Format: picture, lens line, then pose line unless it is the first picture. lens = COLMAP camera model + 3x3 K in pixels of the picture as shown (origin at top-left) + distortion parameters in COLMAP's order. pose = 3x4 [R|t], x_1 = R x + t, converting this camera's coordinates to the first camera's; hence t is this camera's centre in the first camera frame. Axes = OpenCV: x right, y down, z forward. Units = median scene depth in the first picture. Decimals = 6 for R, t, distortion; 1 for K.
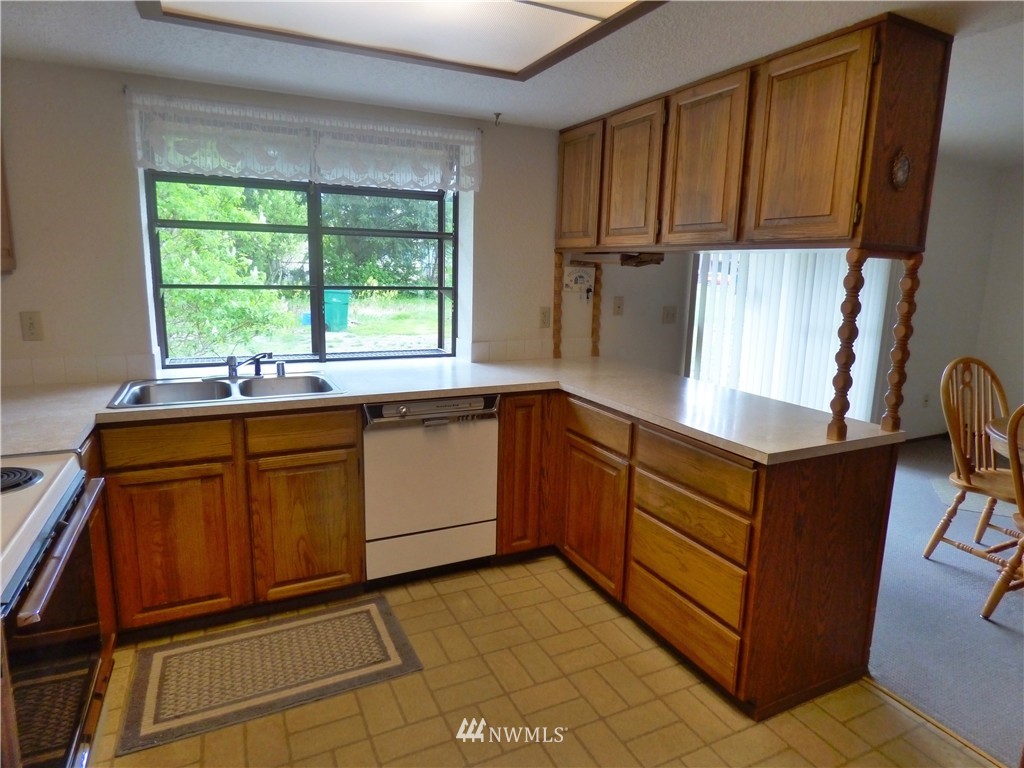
lens RADIAL K [[613.4, 0, 512.0], [0, 613.4, 384.0], [0, 0, 1]] dist [-0.009839, 0.002453]
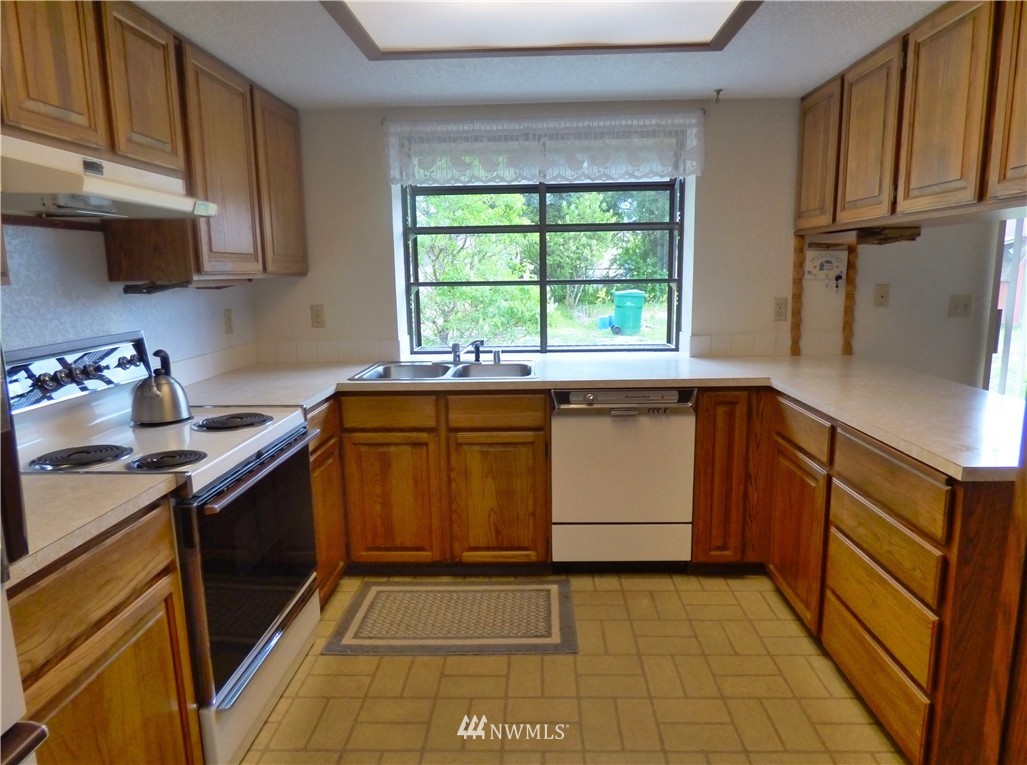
lens RADIAL K [[632.7, 0, 513.5], [0, 632.7, 382.5], [0, 0, 1]] dist [-0.023659, 0.000580]
pose [[0.881477, 0.043183, -0.470248, 0.202427], [-0.050870, 0.998699, -0.003645, 0.027982], [0.469479, 0.027134, 0.882527, 0.023242]]
